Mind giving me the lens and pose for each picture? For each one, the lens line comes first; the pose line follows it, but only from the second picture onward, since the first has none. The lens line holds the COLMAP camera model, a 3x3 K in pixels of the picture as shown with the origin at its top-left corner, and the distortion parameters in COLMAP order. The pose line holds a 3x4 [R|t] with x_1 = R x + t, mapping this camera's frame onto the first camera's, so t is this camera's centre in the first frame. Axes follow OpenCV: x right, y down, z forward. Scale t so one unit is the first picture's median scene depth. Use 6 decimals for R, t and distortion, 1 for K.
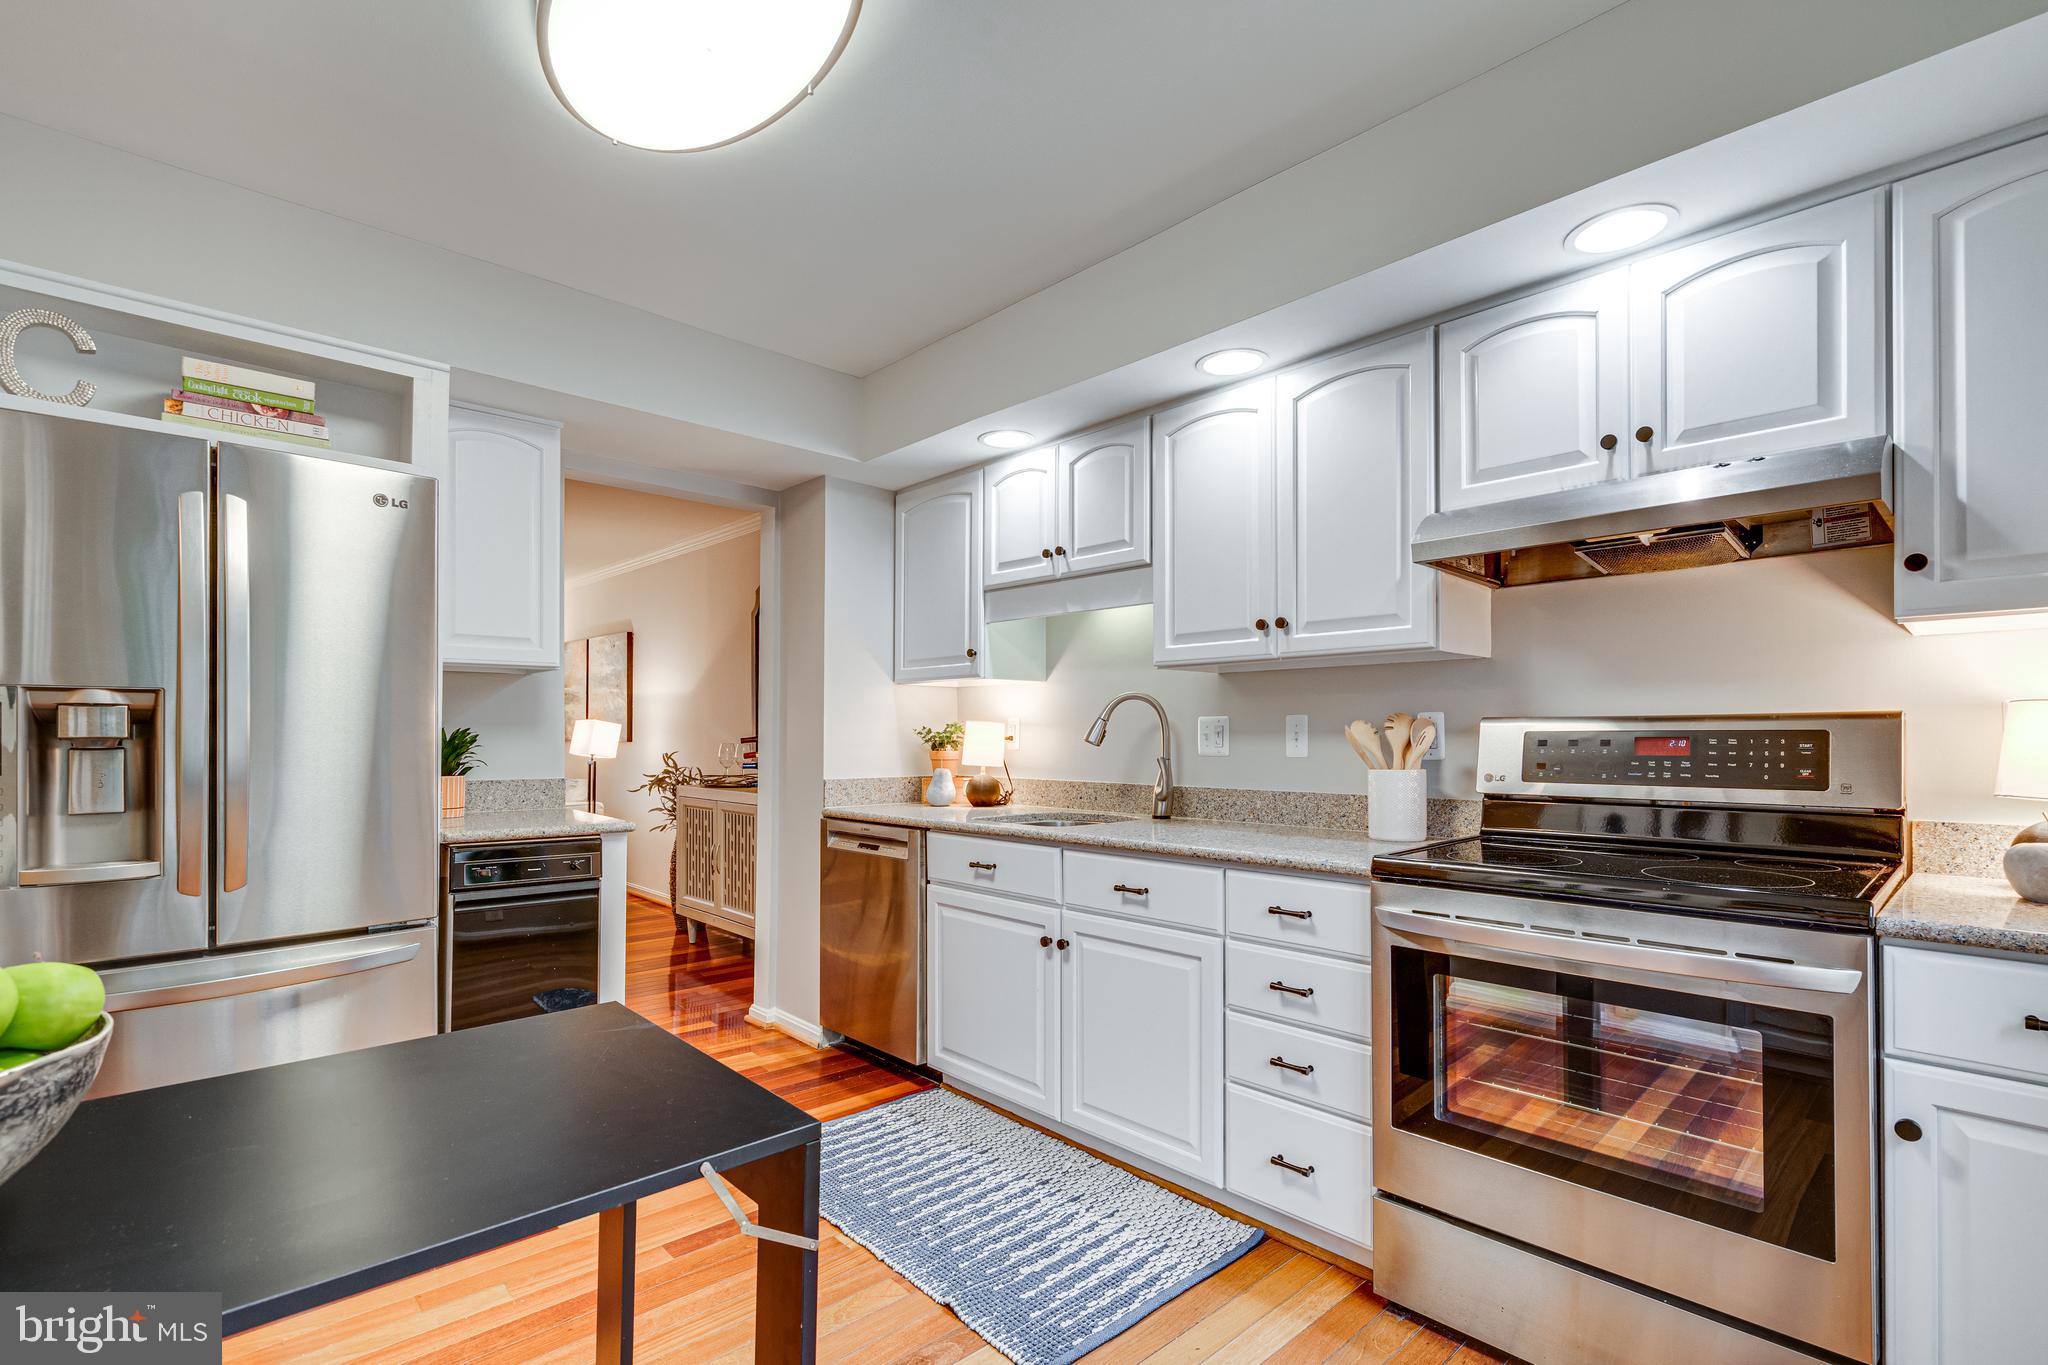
lens RADIAL K [[950.5, 0, 1029.4], [0, 950.5, 731.6], [0, 0, 1]] dist [-0.008292, 0.001871]
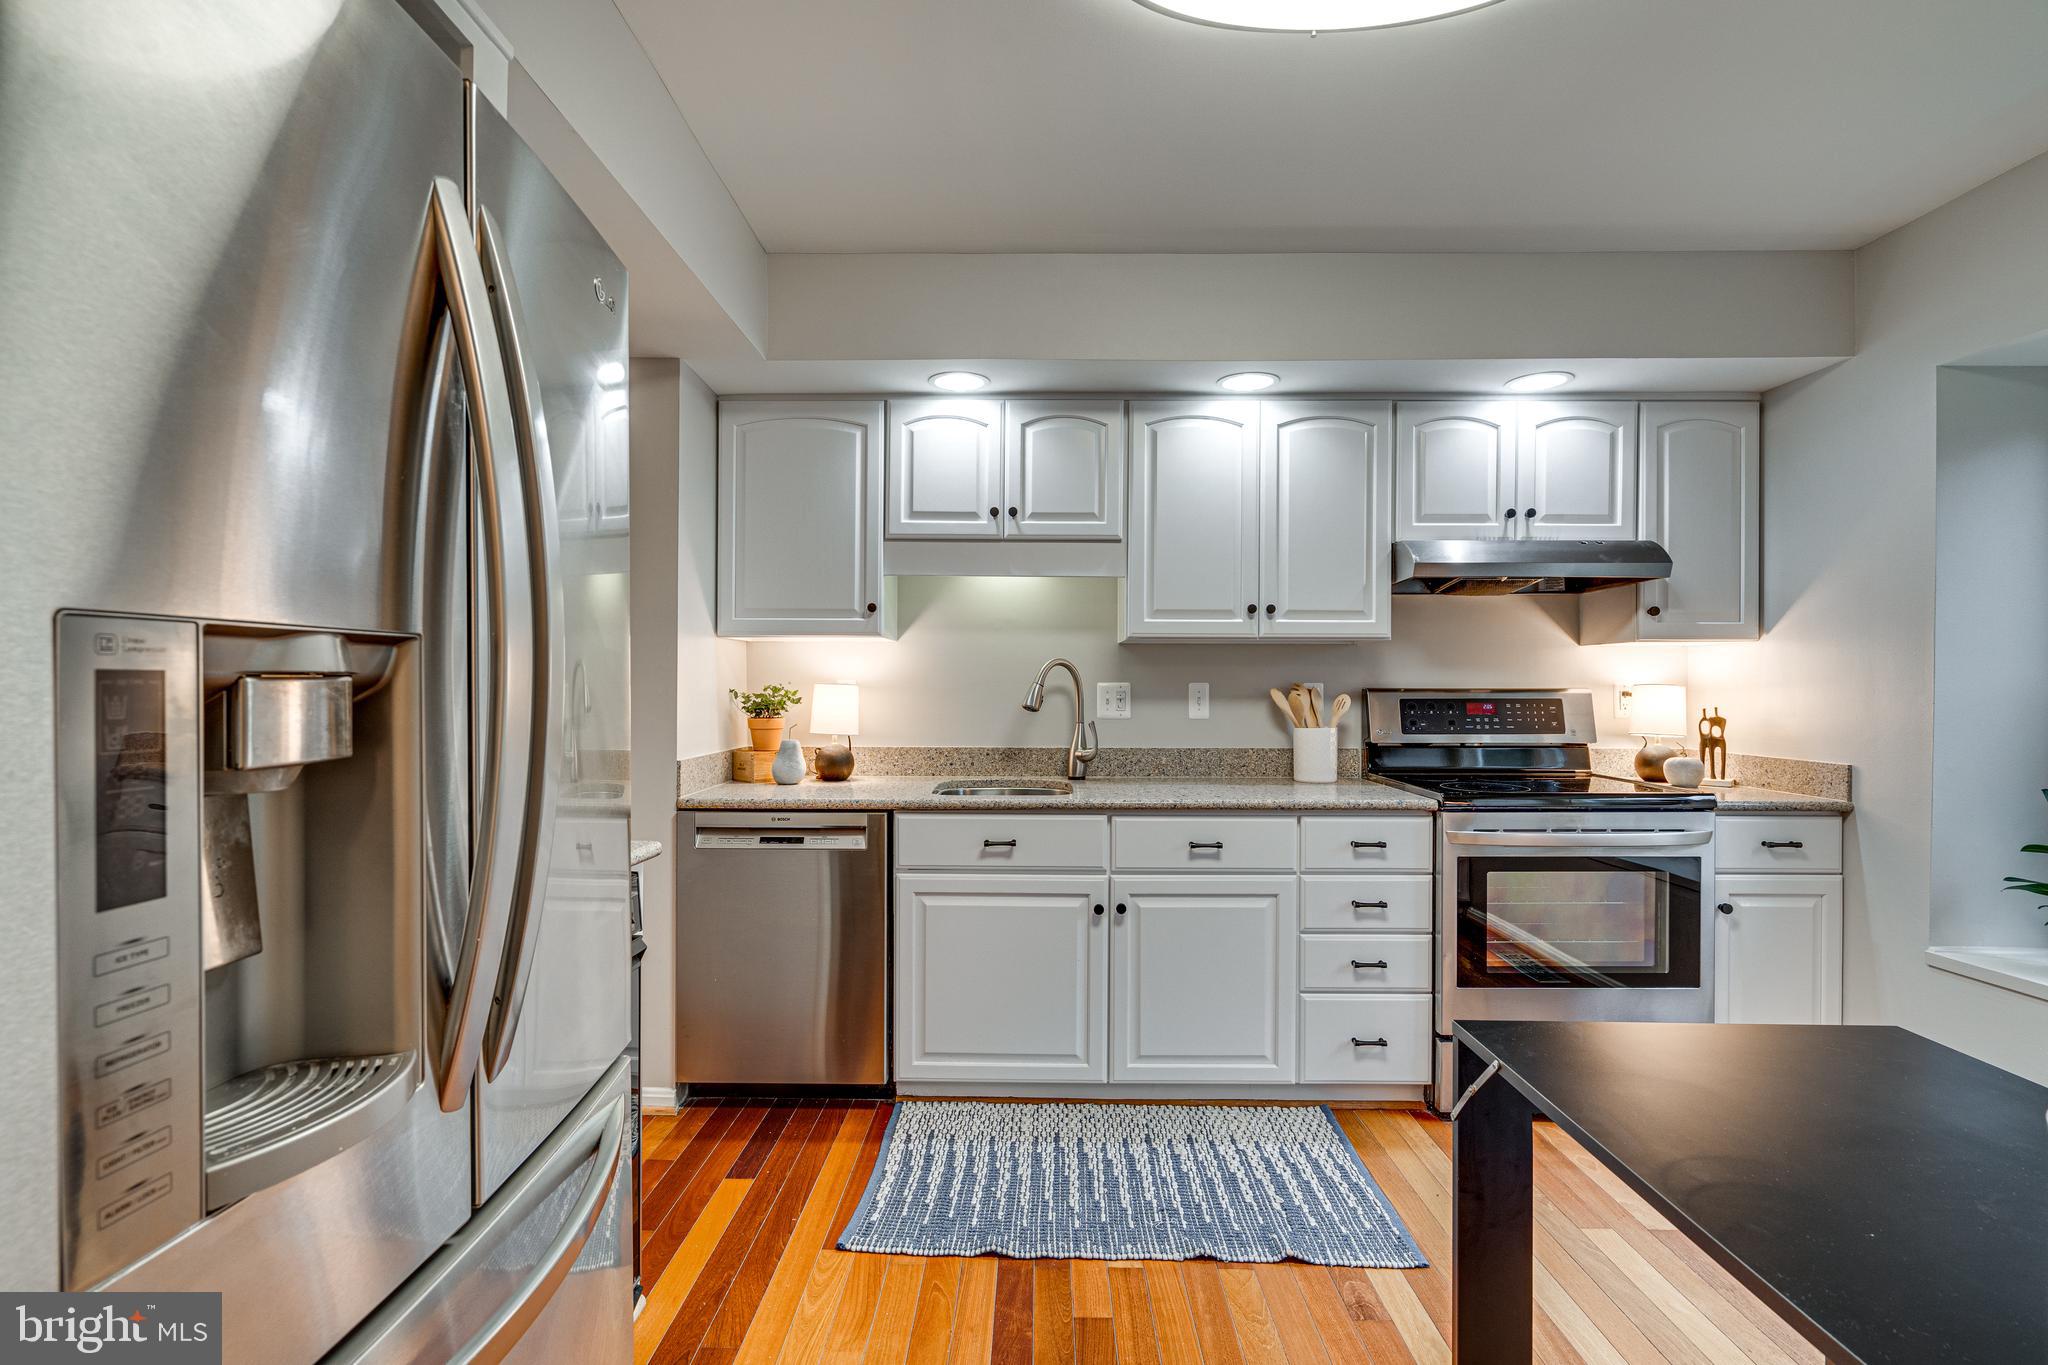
lens RADIAL K [[950.5, 0, 1033.1], [0, 950.5, 687.1], [0, 0, 1]] dist [-0.008292, 0.001871]
pose [[0.688331, -0.002243, 0.725394, -0.759090], [-0.006521, 0.999936, 0.009279, -0.022926], [-0.725368, -0.011118, 0.688272, 0.361119]]
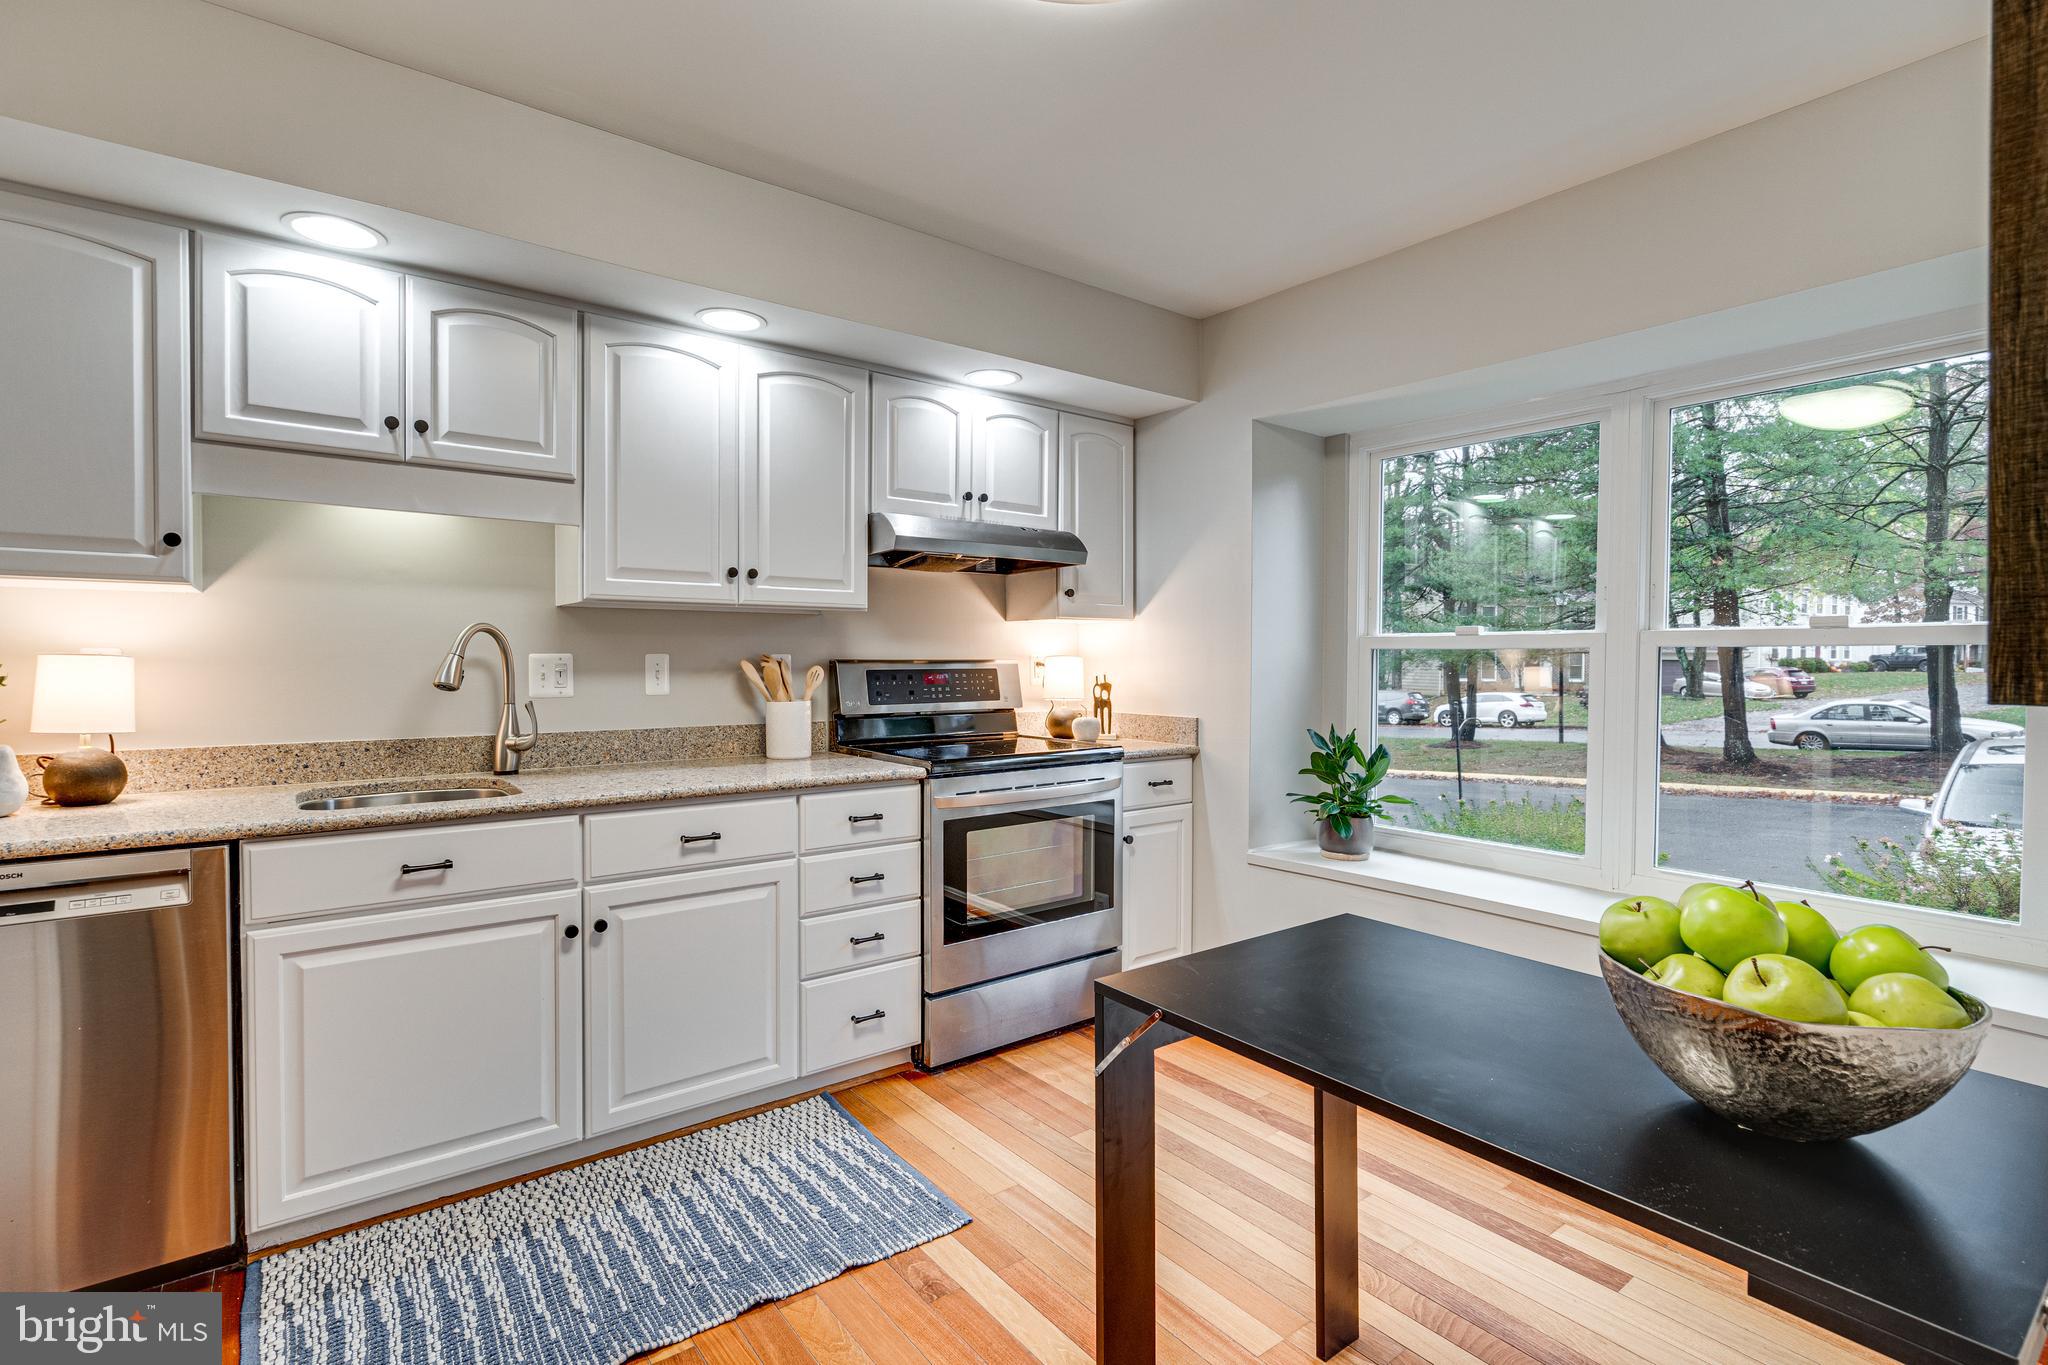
lens RADIAL K [[950.5, 0, 1036.7], [0, 950.5, 675.6], [0, 0, 1]] dist [-0.008292, 0.001871]
pose [[0.087459, -0.018100, 0.996004, -0.755886], [-0.007487, 0.999795, 0.018826, -0.017409], [-0.996140, -0.009104, 0.087306, 0.531389]]
